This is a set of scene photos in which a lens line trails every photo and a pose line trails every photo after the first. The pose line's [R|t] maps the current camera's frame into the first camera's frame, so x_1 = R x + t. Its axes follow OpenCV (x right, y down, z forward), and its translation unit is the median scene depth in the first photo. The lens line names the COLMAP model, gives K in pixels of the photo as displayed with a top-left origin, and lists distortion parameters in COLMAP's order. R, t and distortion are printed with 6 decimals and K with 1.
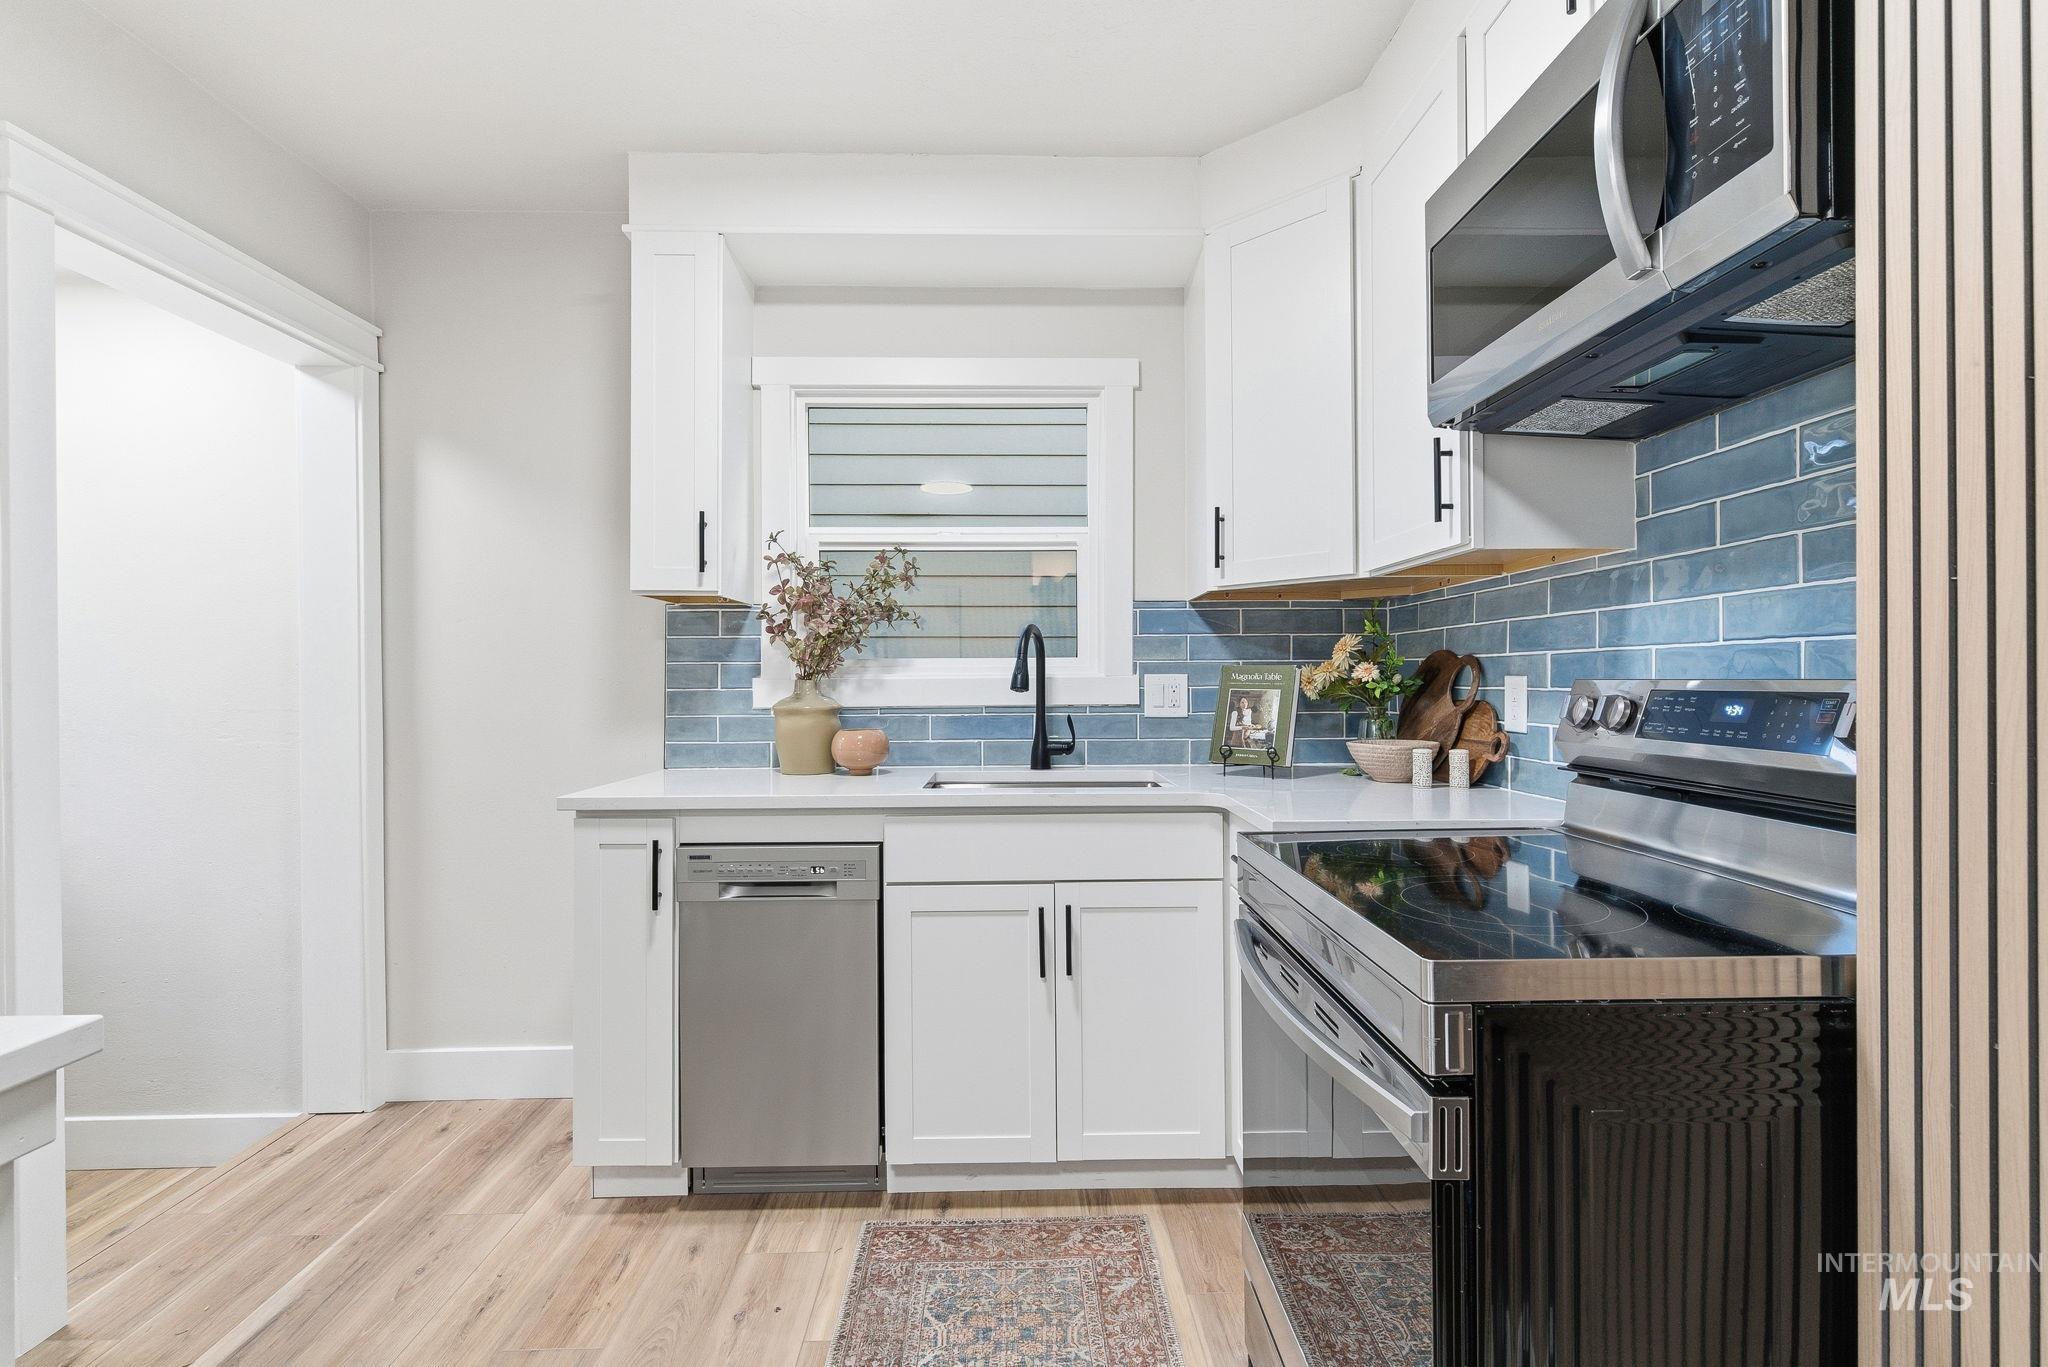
lens RADIAL K [[920.4, 0, 1023.4], [0, 920.4, 685.9], [0, 0, 1]] dist [0.003757, -0.002246]
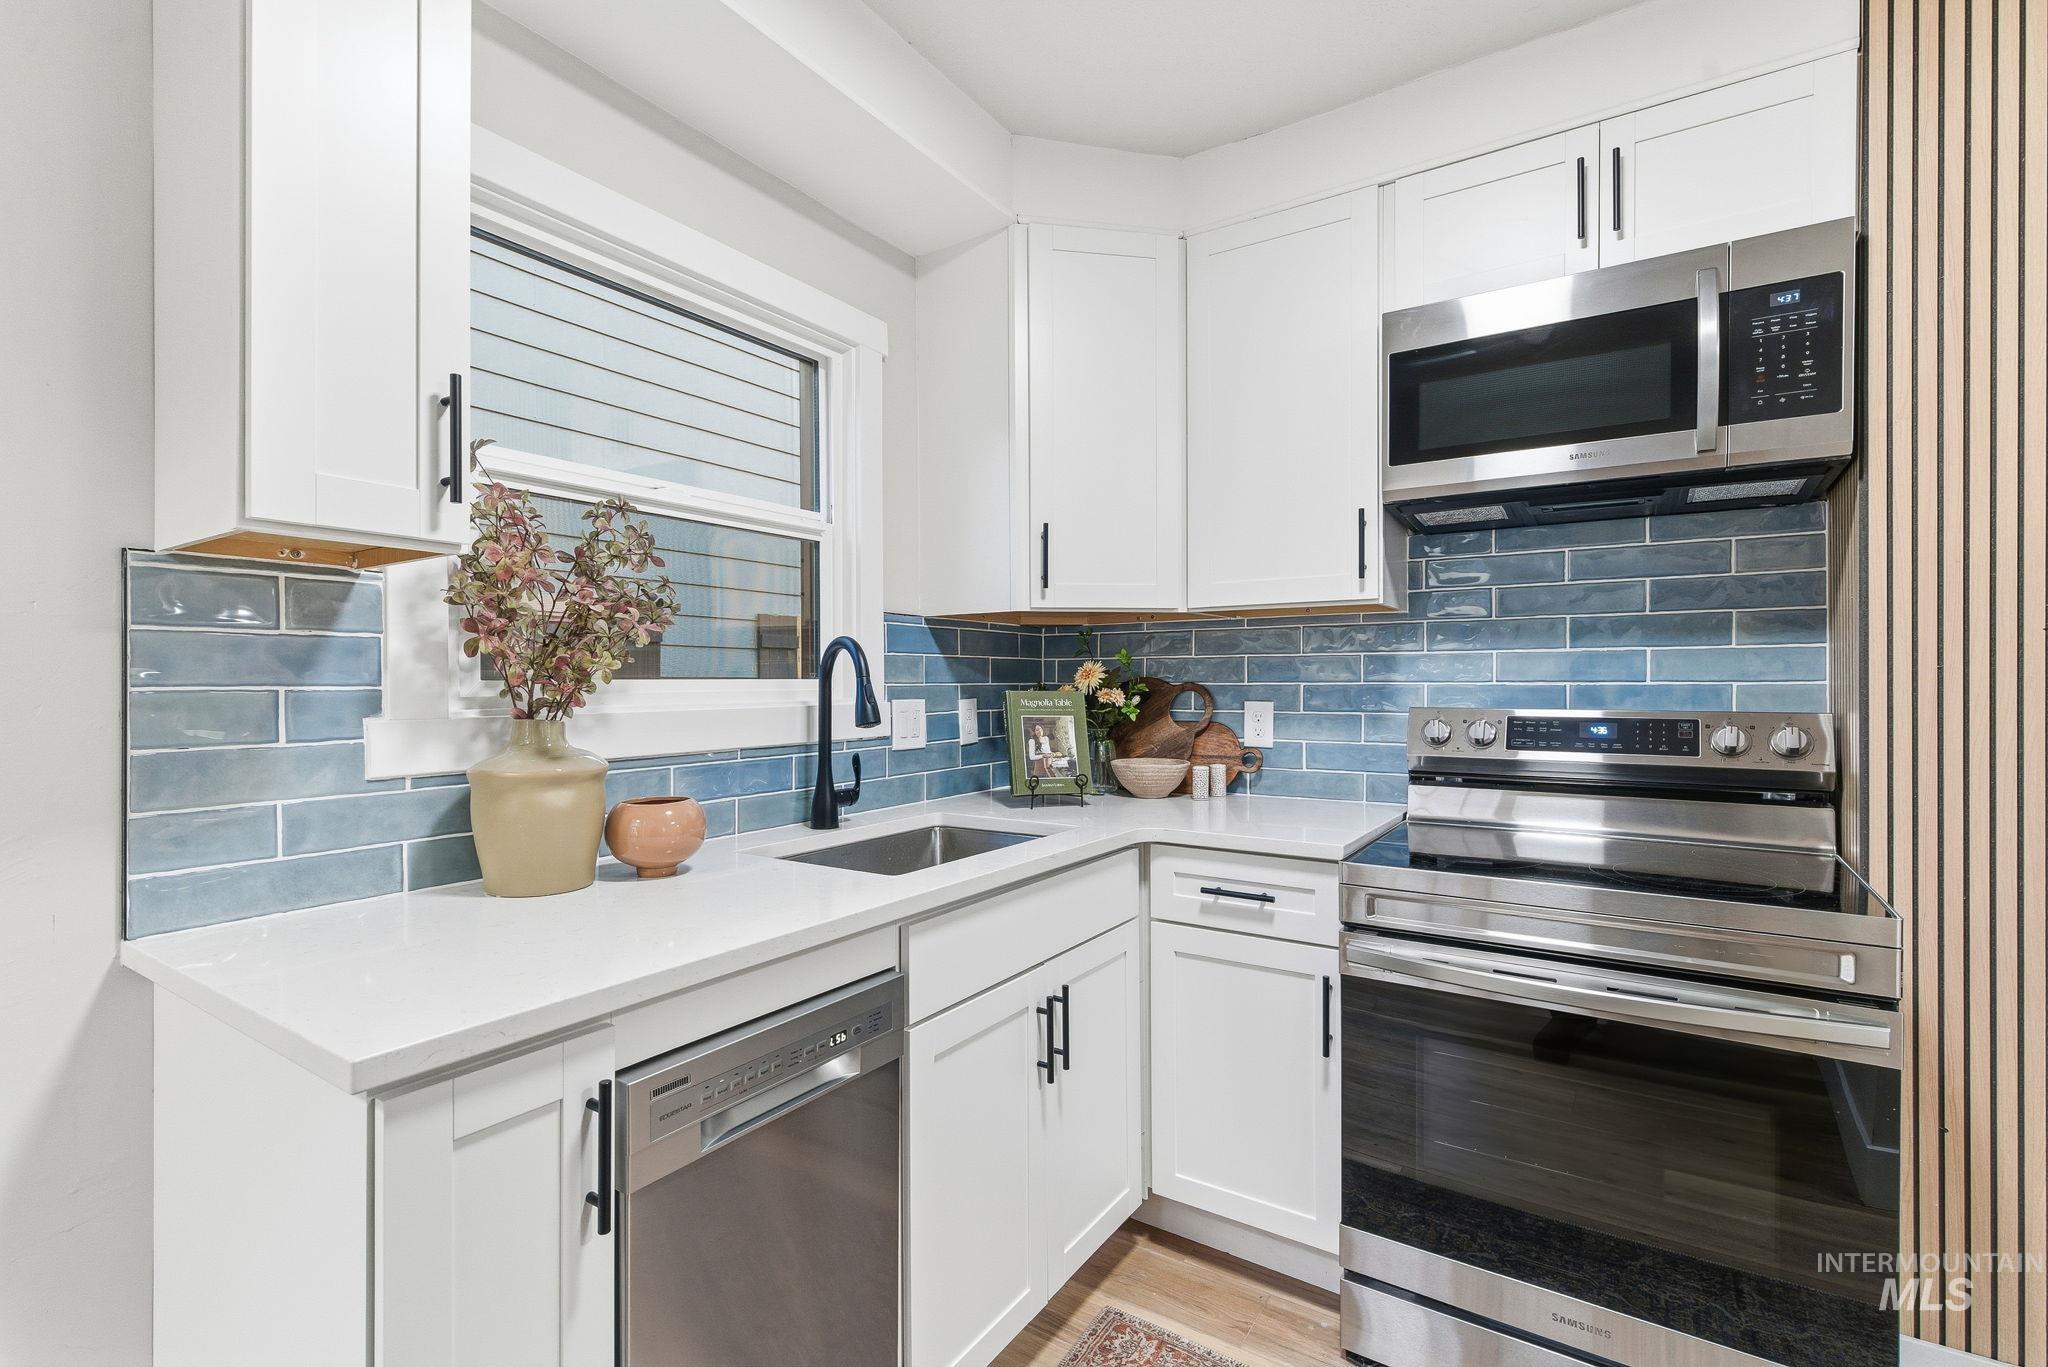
lens RADIAL K [[920.4, 0, 1004.2], [0, 920.4, 690.9], [0, 0, 1]] dist [0.003757, -0.002246]
pose [[0.572421, -0.005802, 0.819939, -0.566026], [0.005140, 0.999981, 0.003487, -0.026063], [-0.819943, 0.002219, 0.572440, 0.486069]]
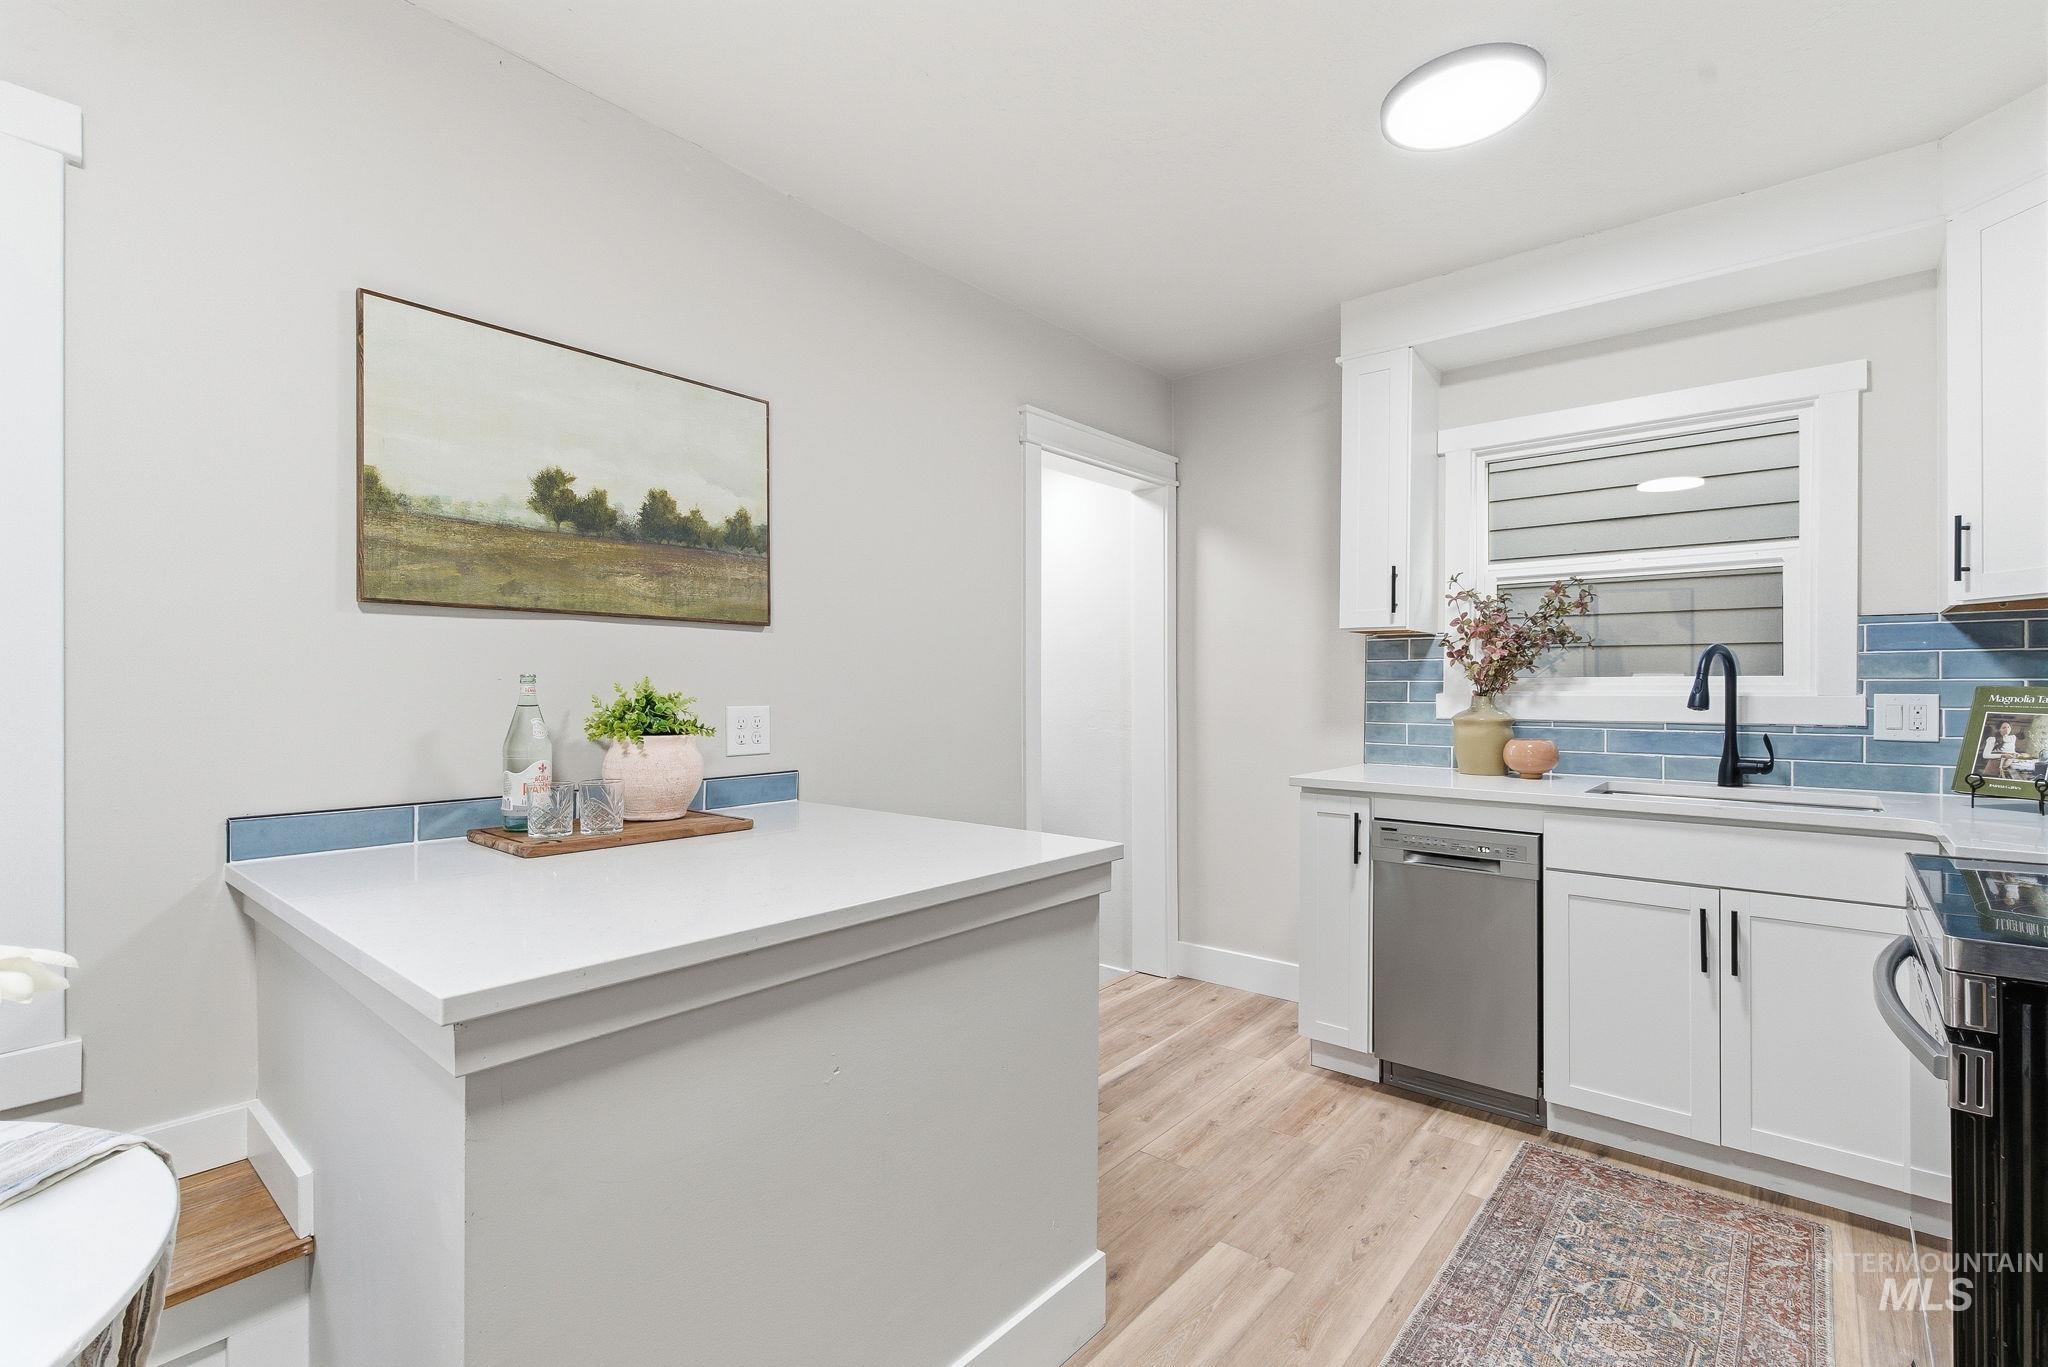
lens RADIAL K [[920.4, 0, 1019.3], [0, 920.4, 684.9], [0, 0, 1]] dist [0.003757, -0.002246]
pose [[0.741498, 0.003233, -0.670947, 0.130080], [-0.006634, 0.999975, -0.002514, -0.015265], [0.670922, 0.006315, 0.741501, -0.312185]]
